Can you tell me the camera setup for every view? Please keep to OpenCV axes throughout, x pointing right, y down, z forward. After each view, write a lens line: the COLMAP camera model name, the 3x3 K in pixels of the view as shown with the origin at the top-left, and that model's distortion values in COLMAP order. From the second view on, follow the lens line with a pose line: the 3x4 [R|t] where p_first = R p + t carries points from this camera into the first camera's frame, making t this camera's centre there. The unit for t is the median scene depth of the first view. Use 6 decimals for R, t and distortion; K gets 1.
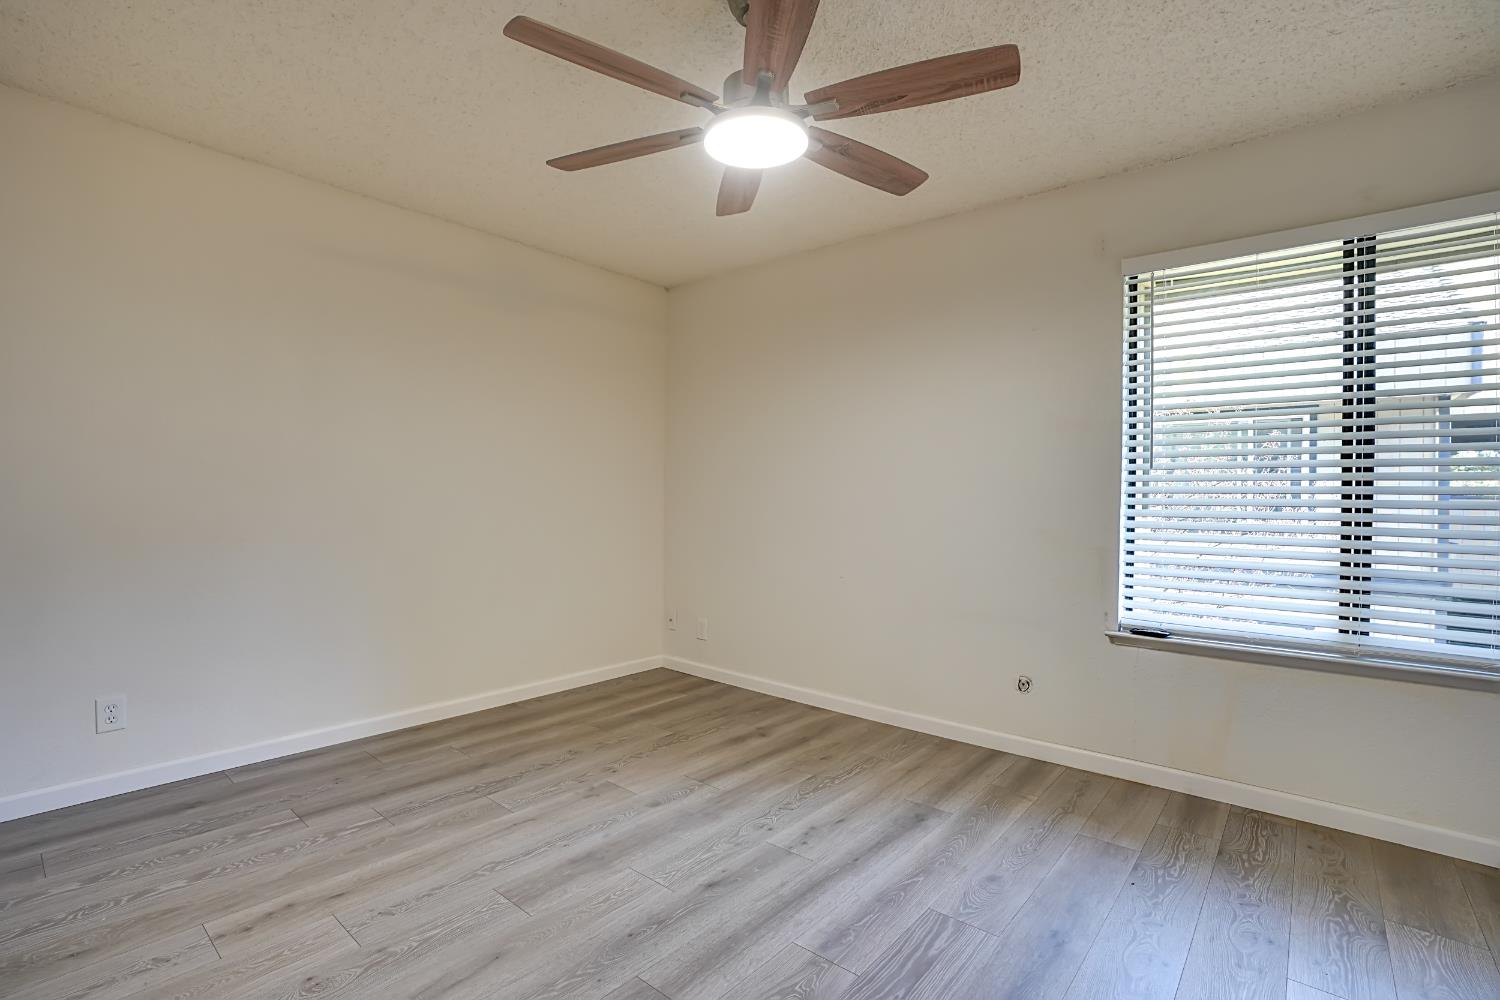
lens RADIAL K [[680.4, 0, 753.6], [0, 680.4, 494.3], [0, 0, 1]] dist [-0.072583, 0.027483]
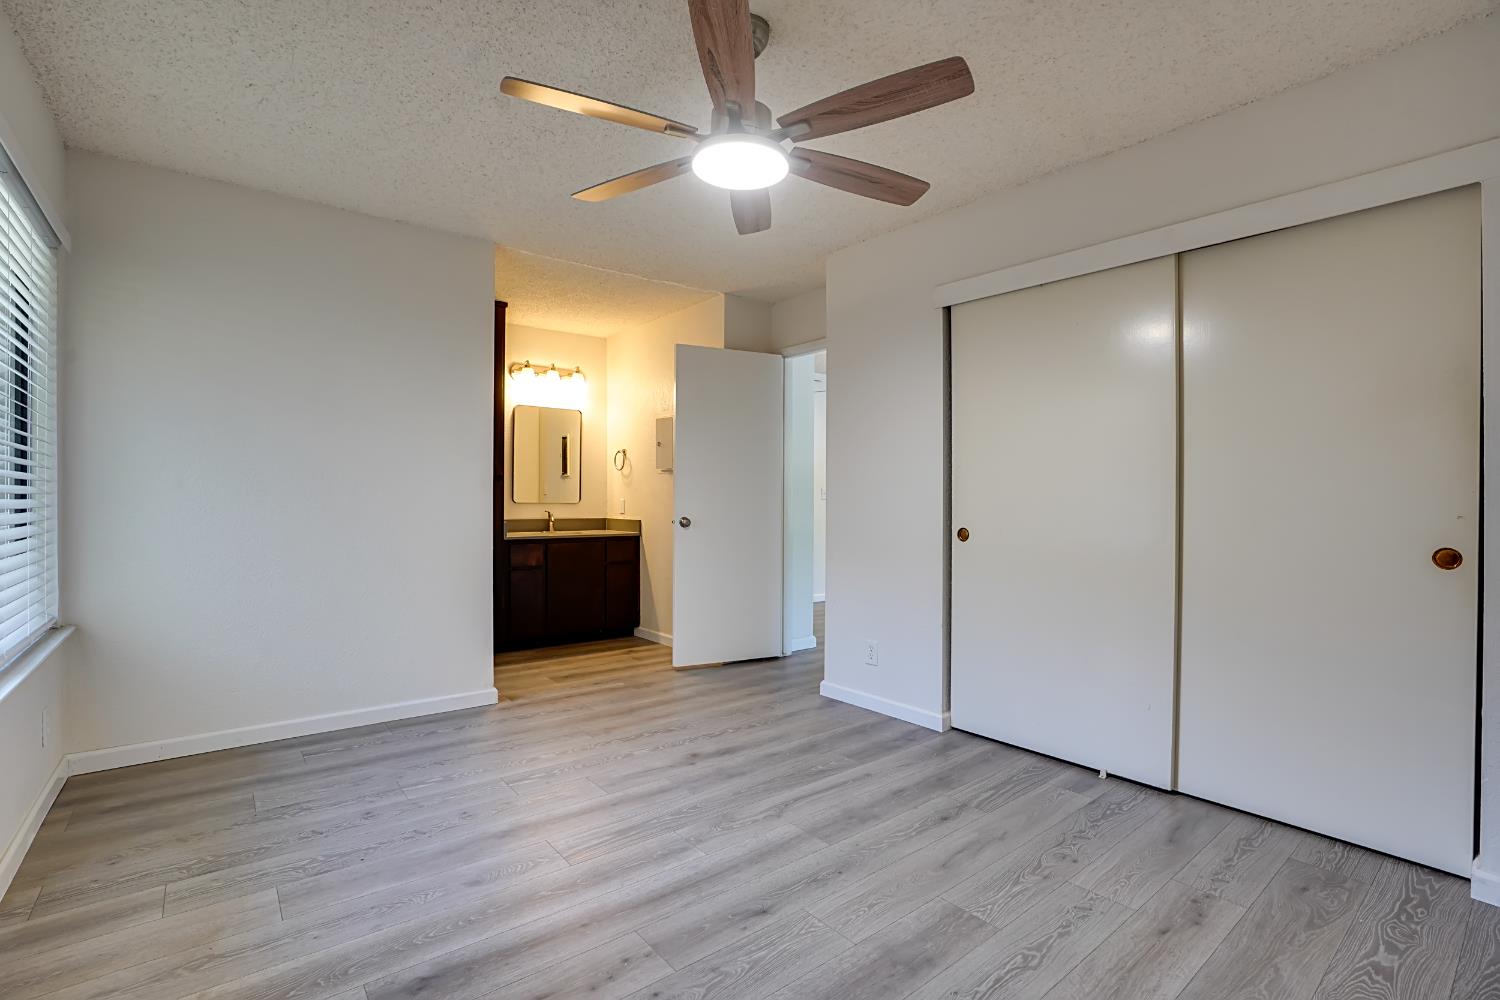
lens RADIAL K [[691.0, 0, 750.3], [0, 691.0, 504.4], [0, 0, 1]] dist [-0.084018, 0.031645]
pose [[-0.981071, -0.020903, 0.192517, -0.200742], [-0.020187, 0.999780, 0.005678, 0.012312], [-0.192593, 0.001685, -0.981277, 1.790266]]
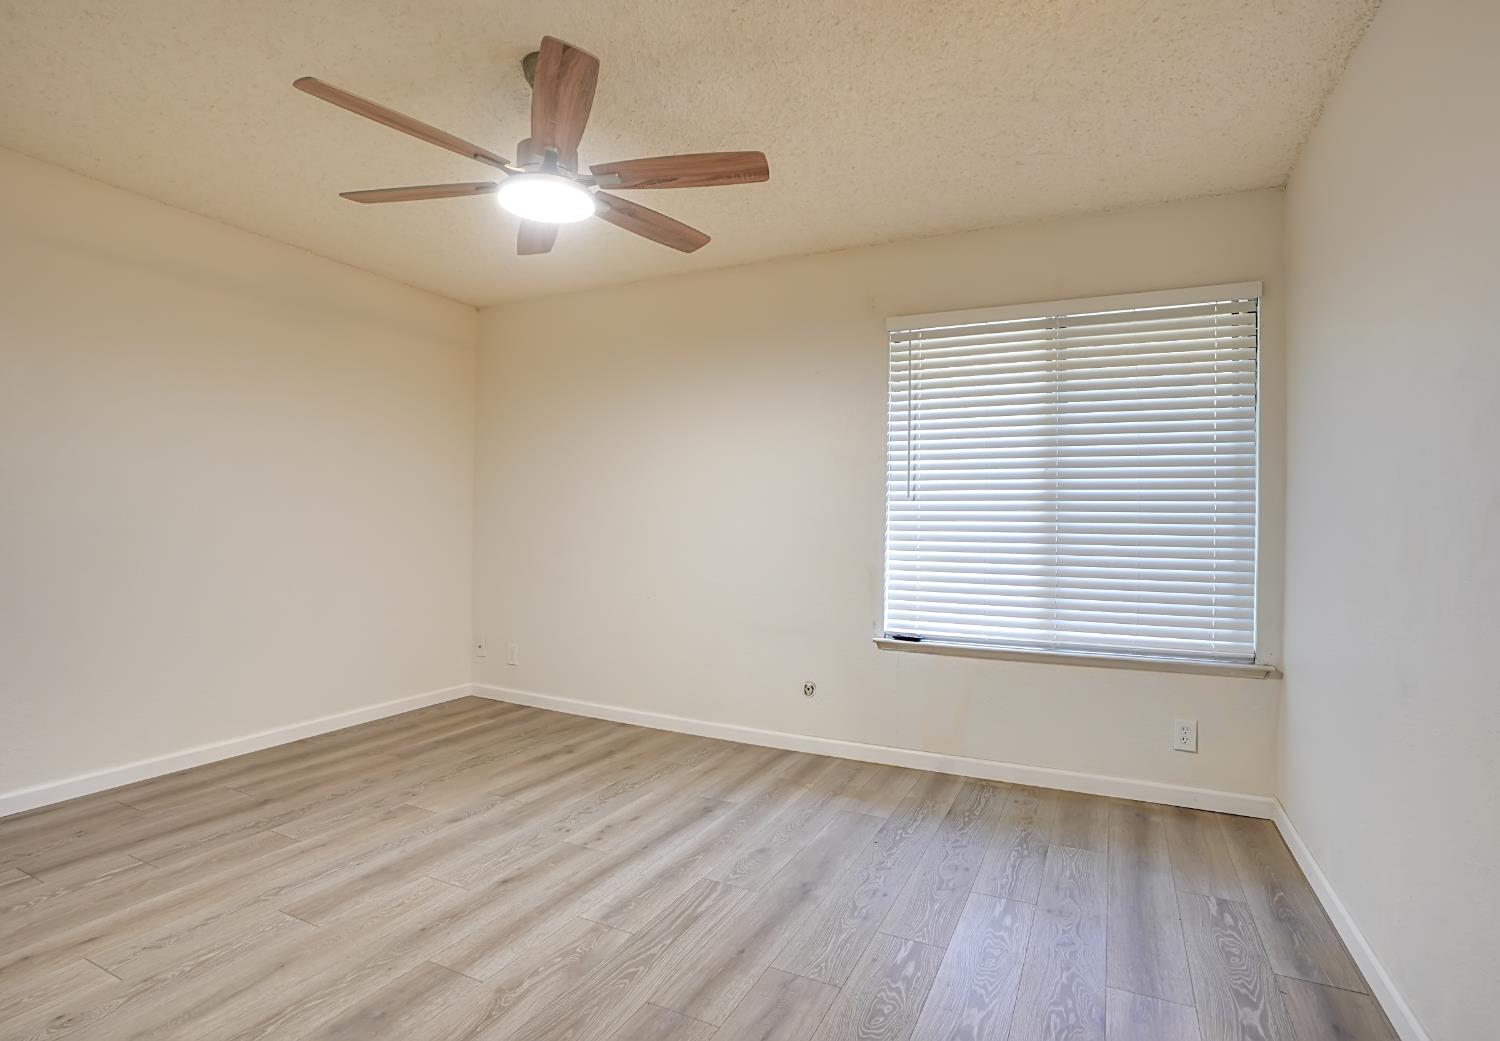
lens RADIAL K [[706.0, 0, 776.8], [0, 706.0, 517.3], [0, 0, 1]] dist [-0.065867, 0.022885]
pose [[0.965597, 0.003077, 0.260023, 0.063336], [-0.002458, 0.999993, -0.002706, -0.000203], [-0.260030, 0.001974, 0.965599, -0.179407]]
